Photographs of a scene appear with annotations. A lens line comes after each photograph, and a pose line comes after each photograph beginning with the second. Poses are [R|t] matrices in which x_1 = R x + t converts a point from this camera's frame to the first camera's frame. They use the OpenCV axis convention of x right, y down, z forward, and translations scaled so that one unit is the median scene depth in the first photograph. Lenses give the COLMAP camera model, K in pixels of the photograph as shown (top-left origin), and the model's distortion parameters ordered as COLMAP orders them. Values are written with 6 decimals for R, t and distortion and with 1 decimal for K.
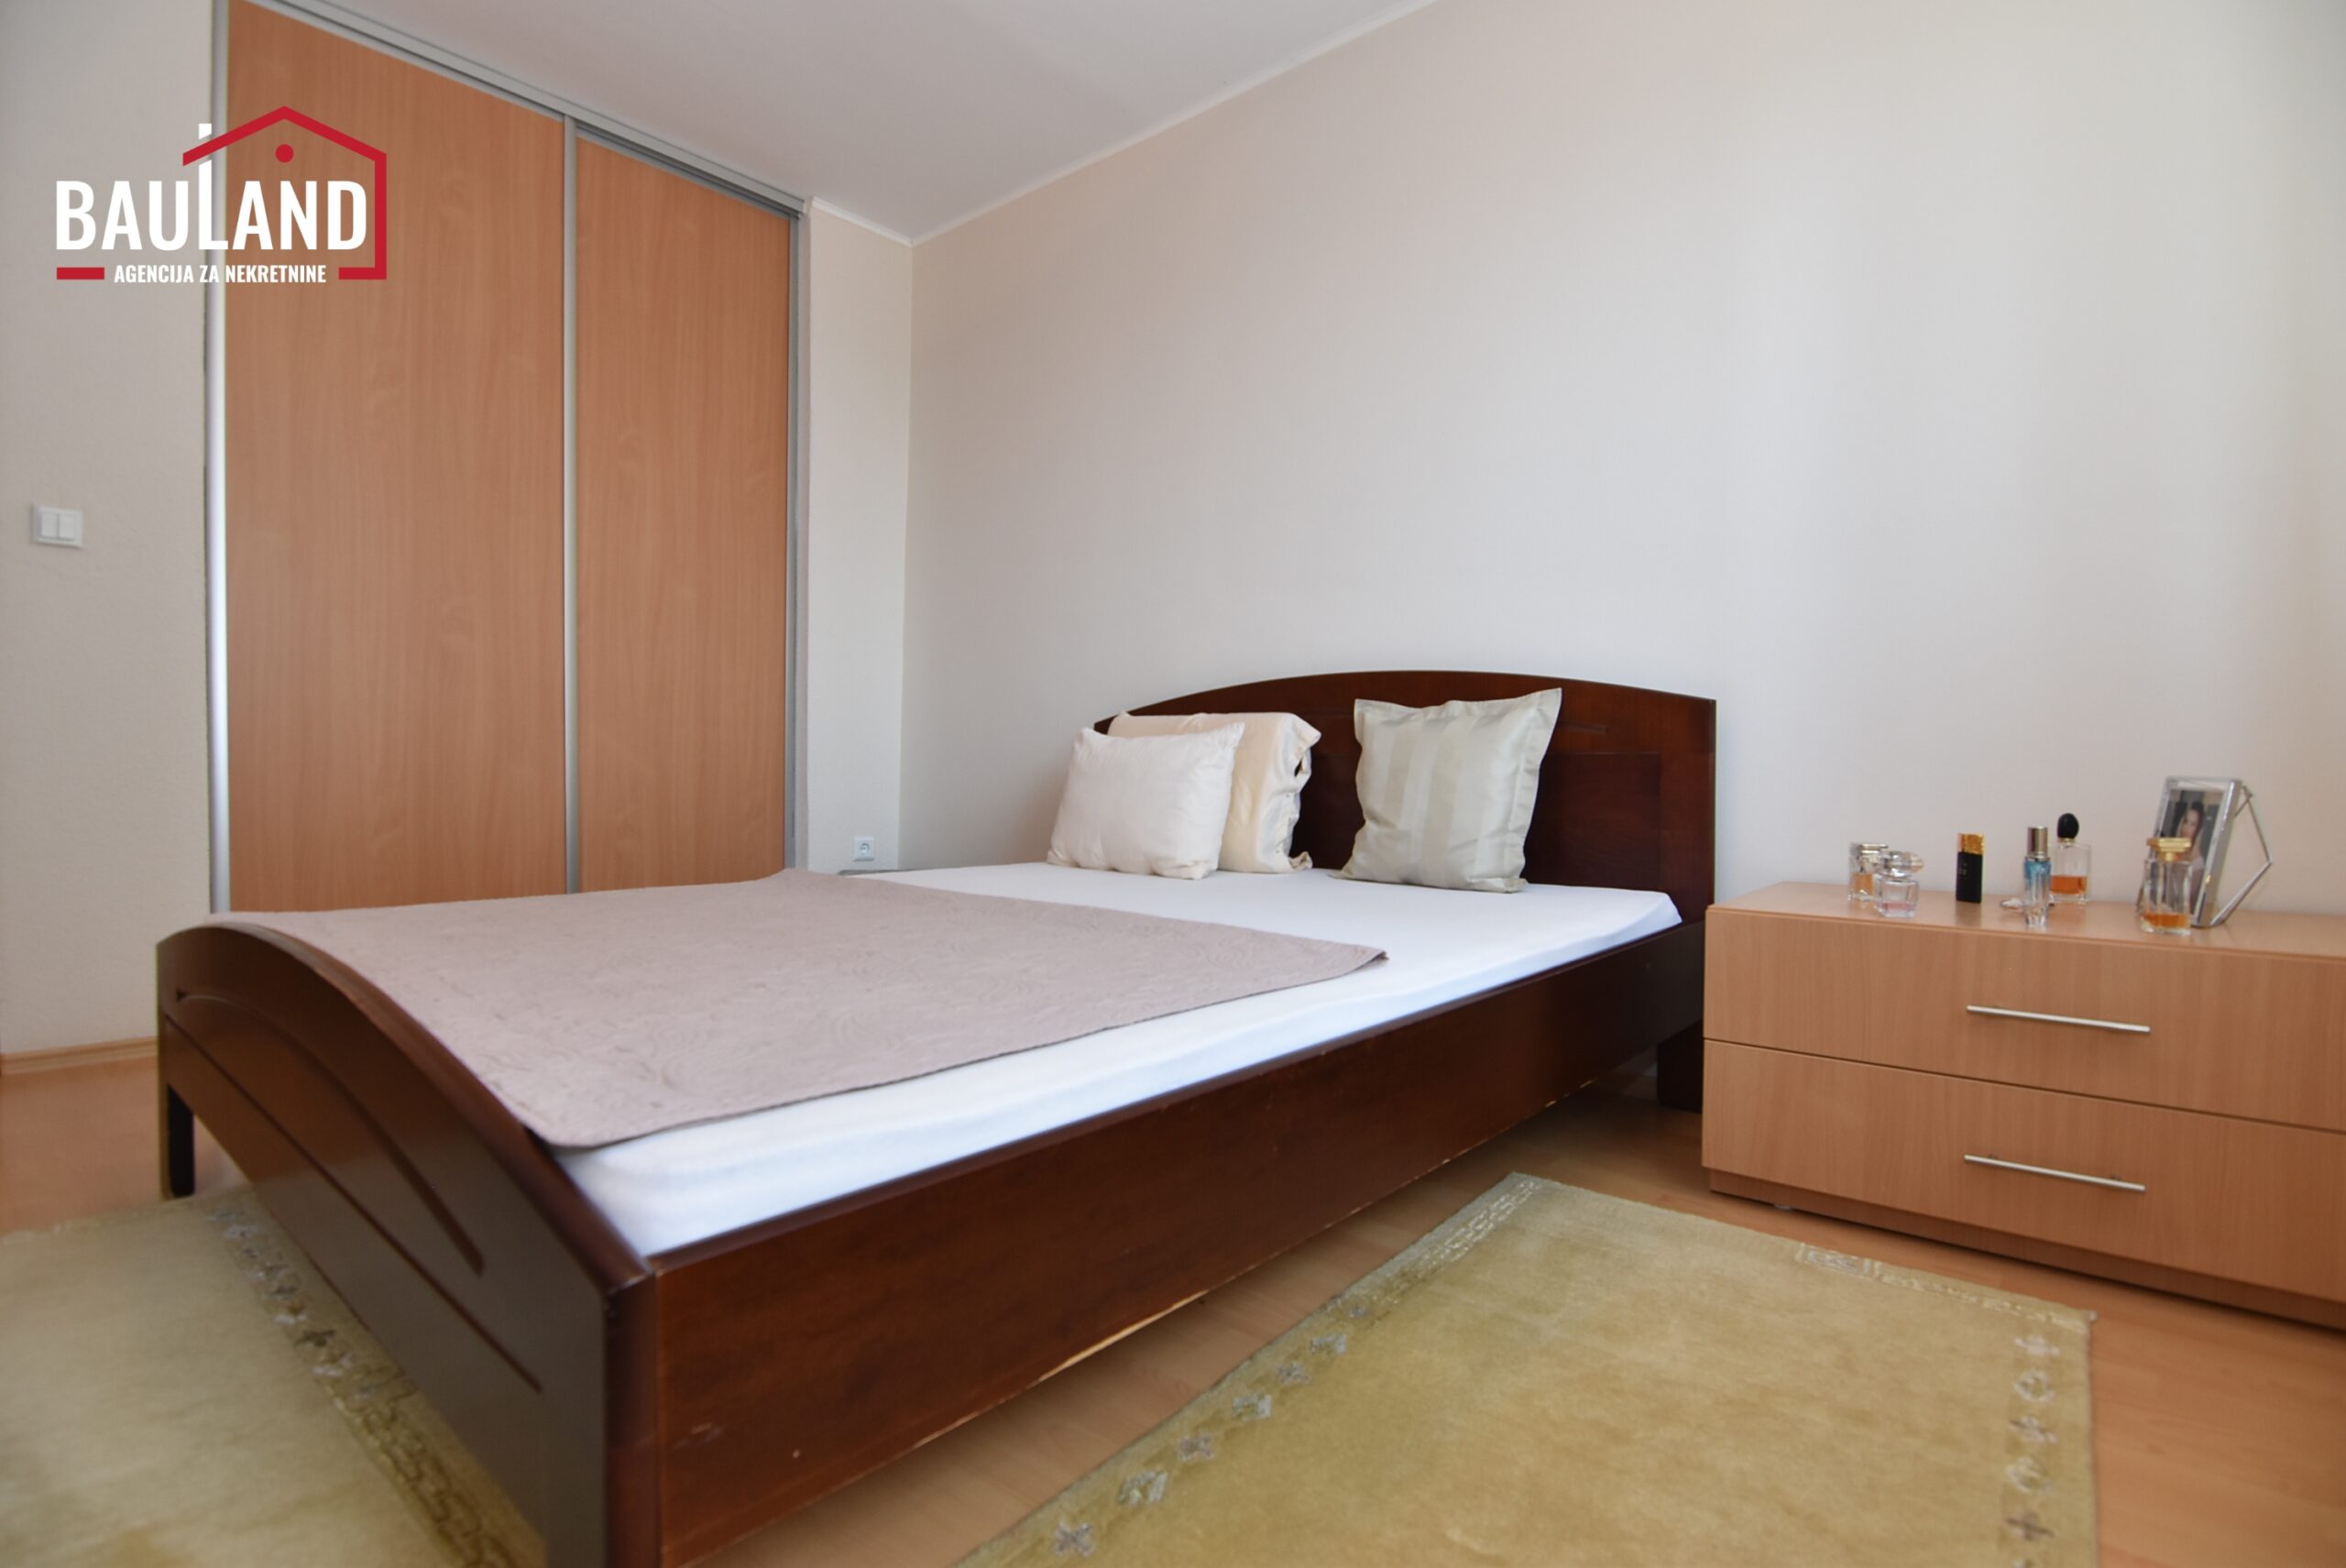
lens RADIAL K [[1144.8, 0, 1168.6], [0, 1144.8, 781.4], [0, 0, 1]] dist [-0.003626, -0.014234]
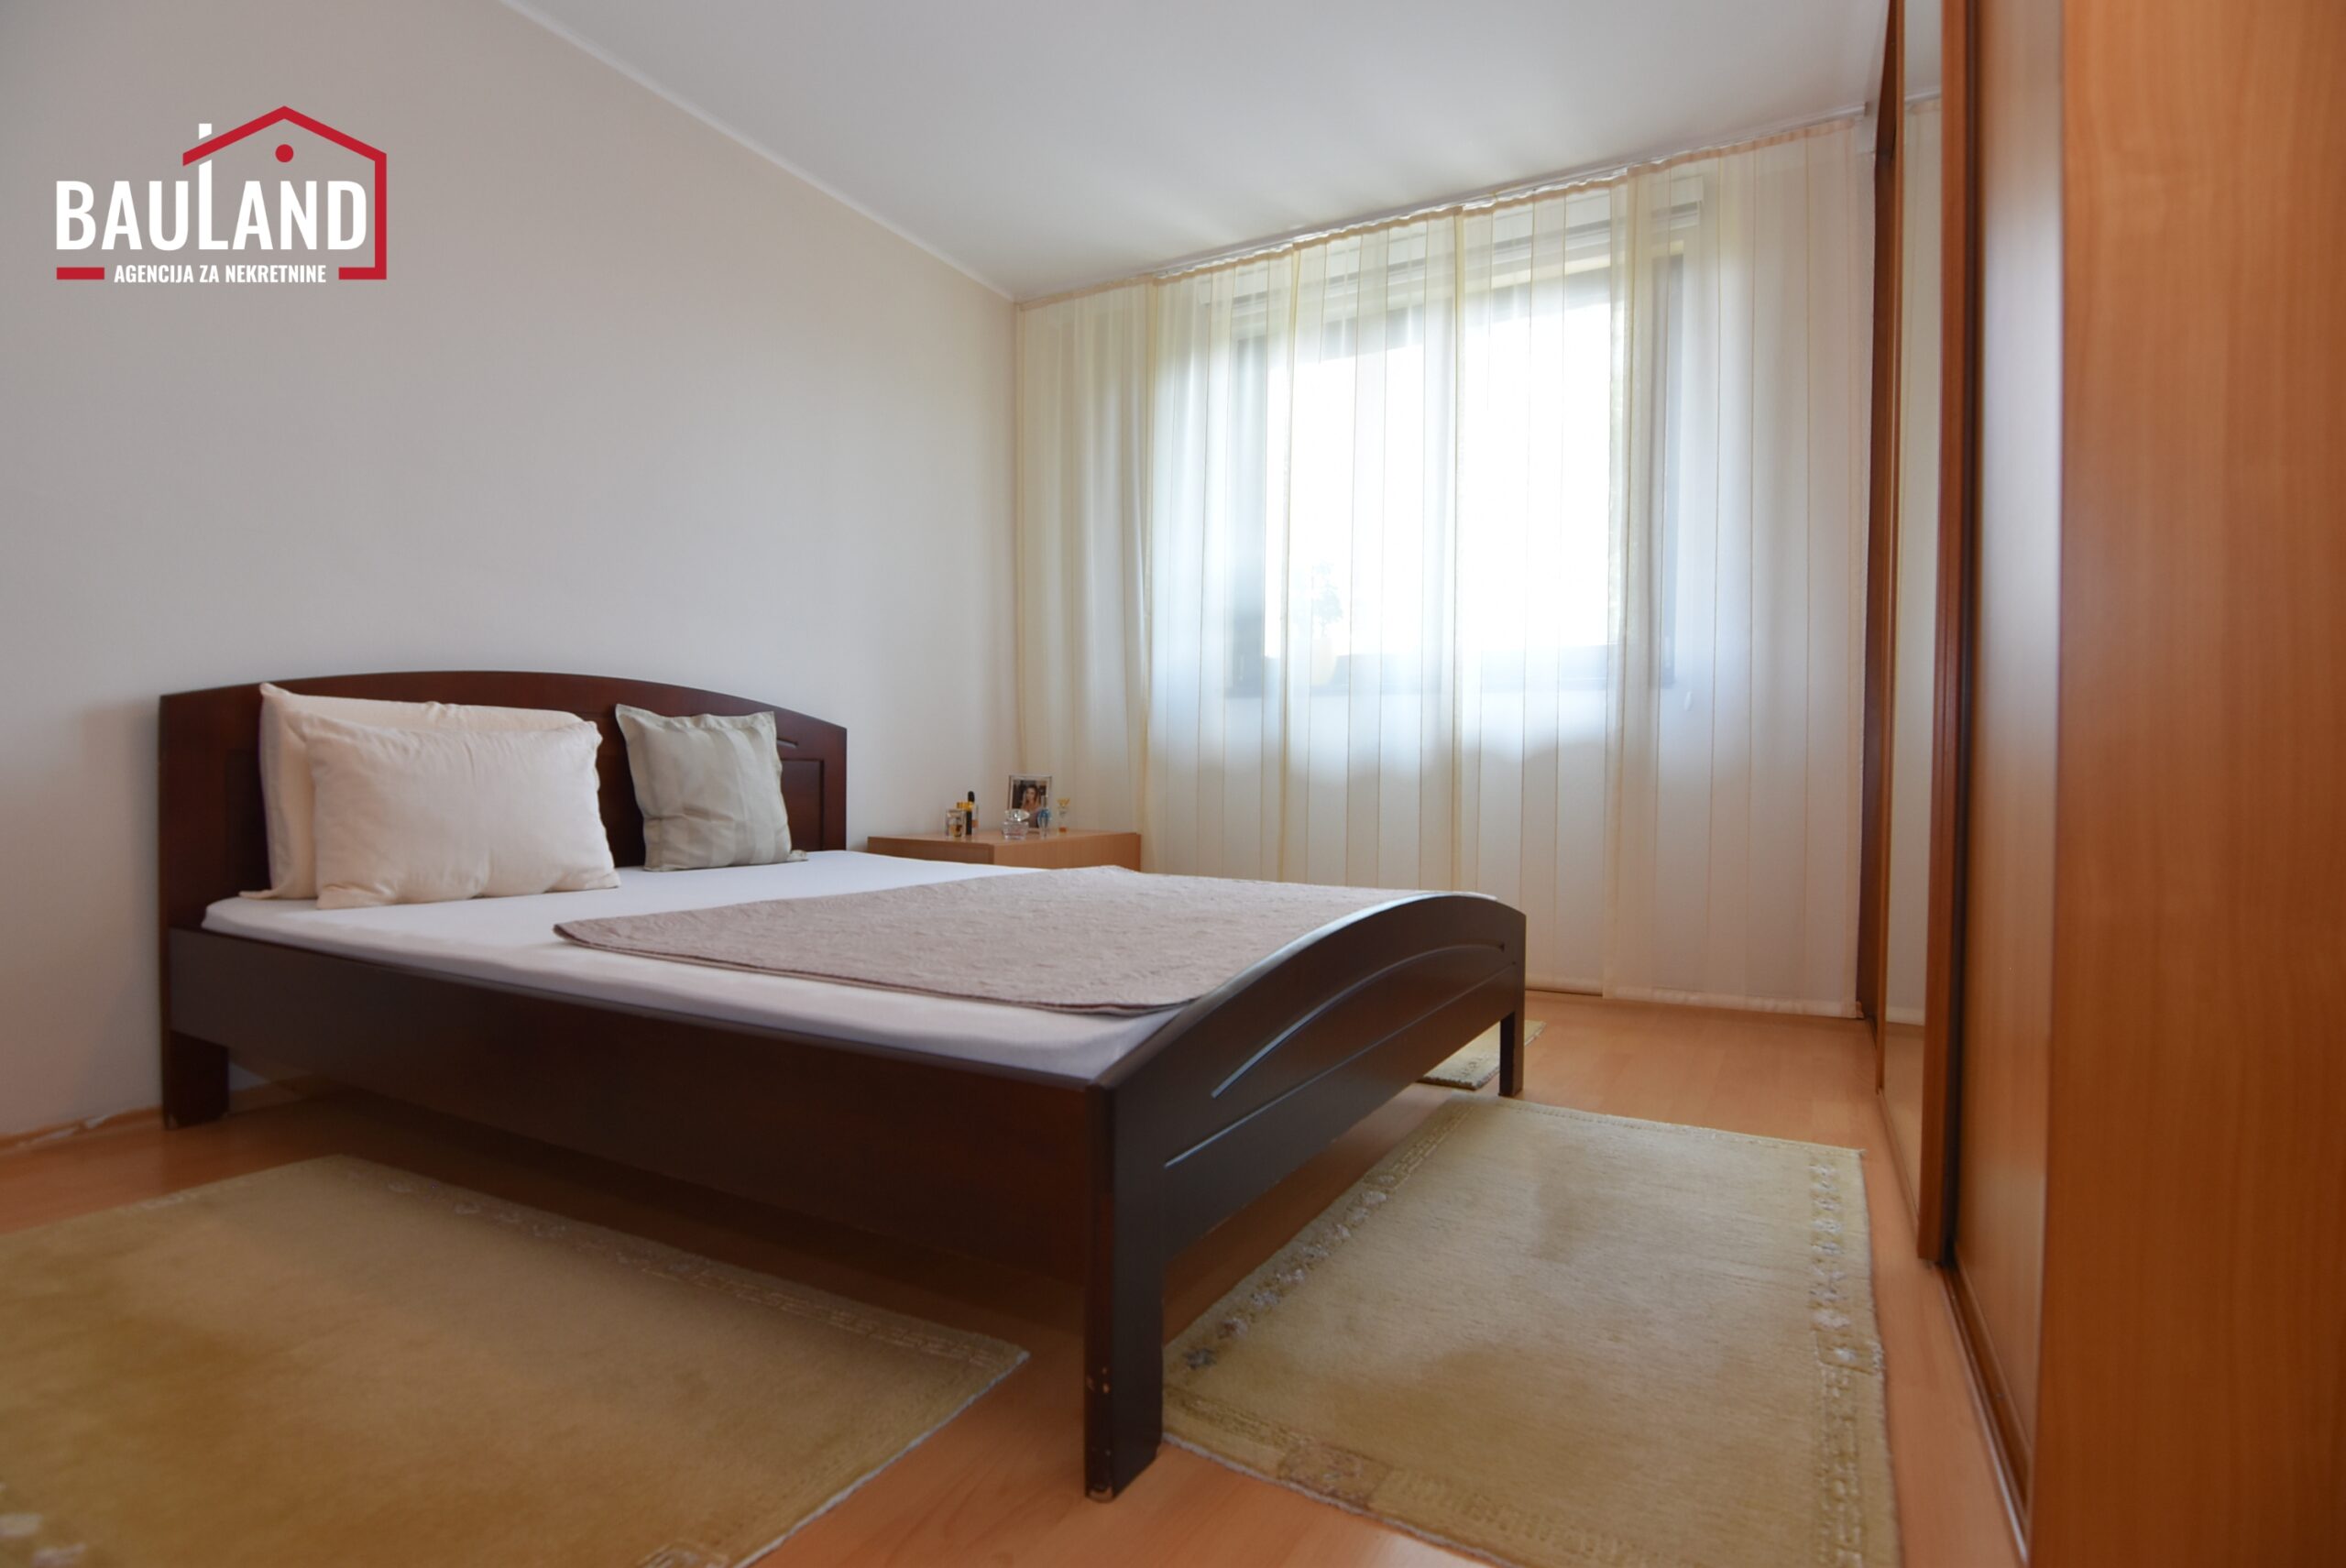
lens RADIAL K [[1144.8, 0, 1168.6], [0, 1144.8, 781.4], [0, 0, 1]] dist [-0.003626, -0.014234]
pose [[-0.206064, -0.013542, 0.978445, -1.033133], [-0.001111, 0.999907, 0.013605, -0.015025], [-0.978538, 0.001717, -0.206060, 0.749986]]
